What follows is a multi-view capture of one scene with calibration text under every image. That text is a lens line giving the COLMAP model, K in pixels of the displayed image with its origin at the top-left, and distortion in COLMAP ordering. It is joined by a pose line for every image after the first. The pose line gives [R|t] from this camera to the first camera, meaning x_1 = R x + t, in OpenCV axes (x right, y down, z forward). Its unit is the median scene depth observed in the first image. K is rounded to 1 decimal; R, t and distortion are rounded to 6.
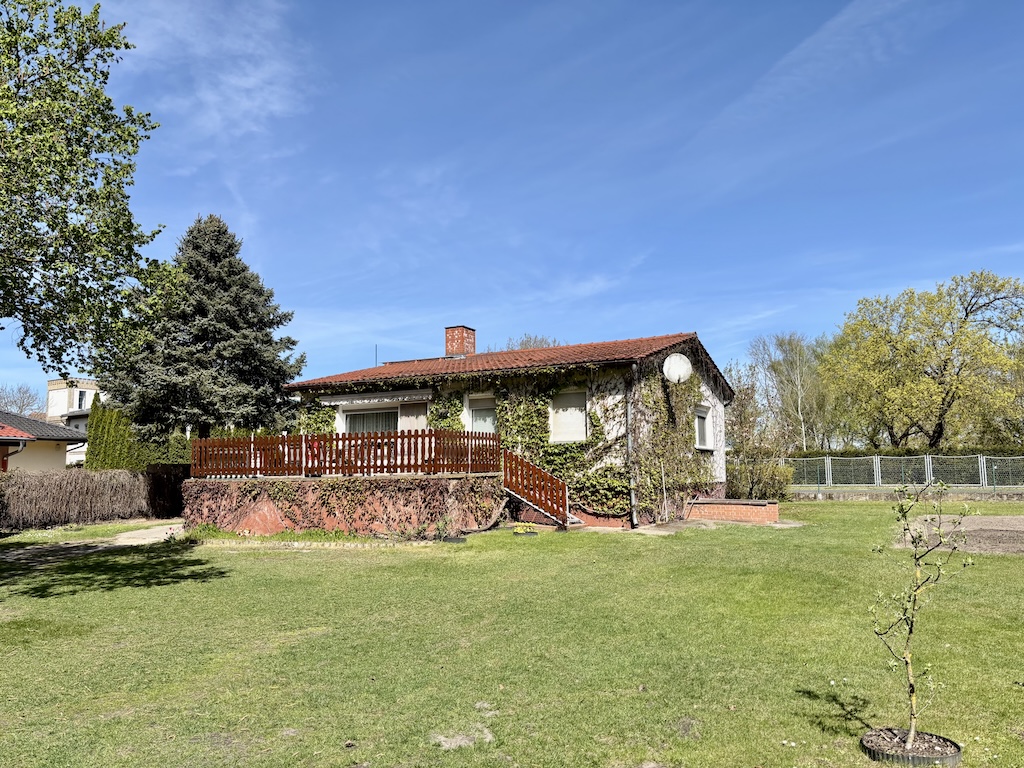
lens RADIAL K [[763.5, 0, 505.6], [0, 763.5, 385.4], [0, 0, 1]] dist [0.015903, -0.027001]
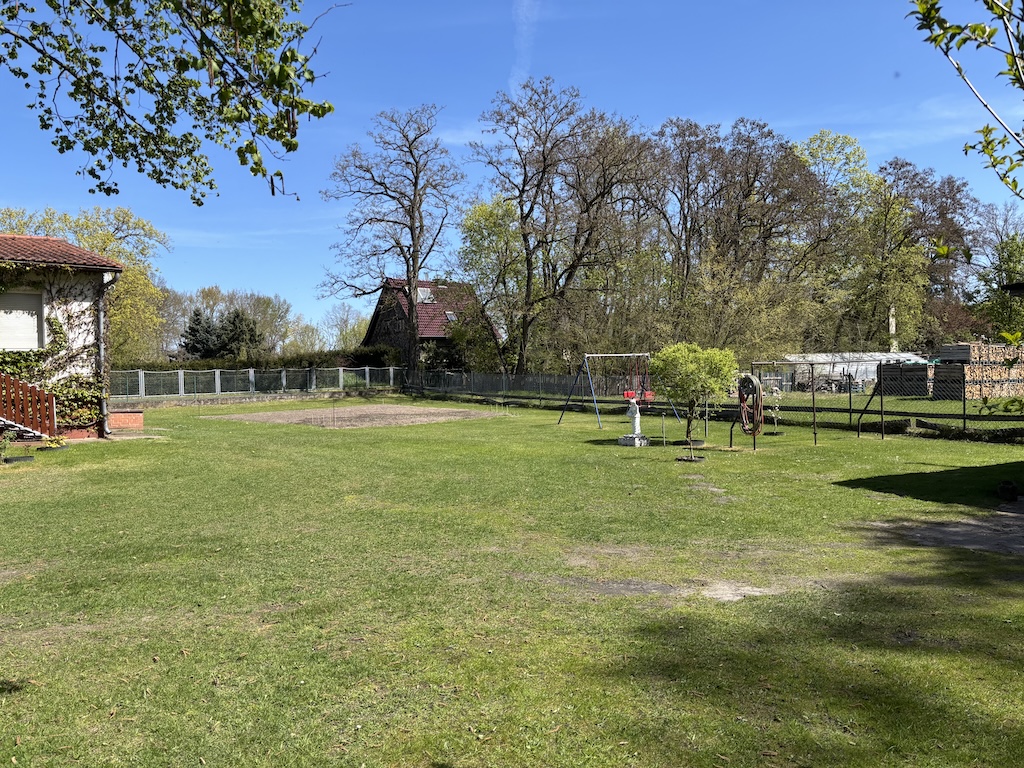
lens RADIAL K [[763.5, 0, 511.8], [0, 763.5, 384.2], [0, 0, 1]] dist [0.015903, -0.027001]
pose [[0.406506, -0.007203, 0.913620, -0.513229], [-0.086921, 0.995128, 0.046521, 0.024202], [-0.909504, -0.098323, 0.403900, 0.117345]]
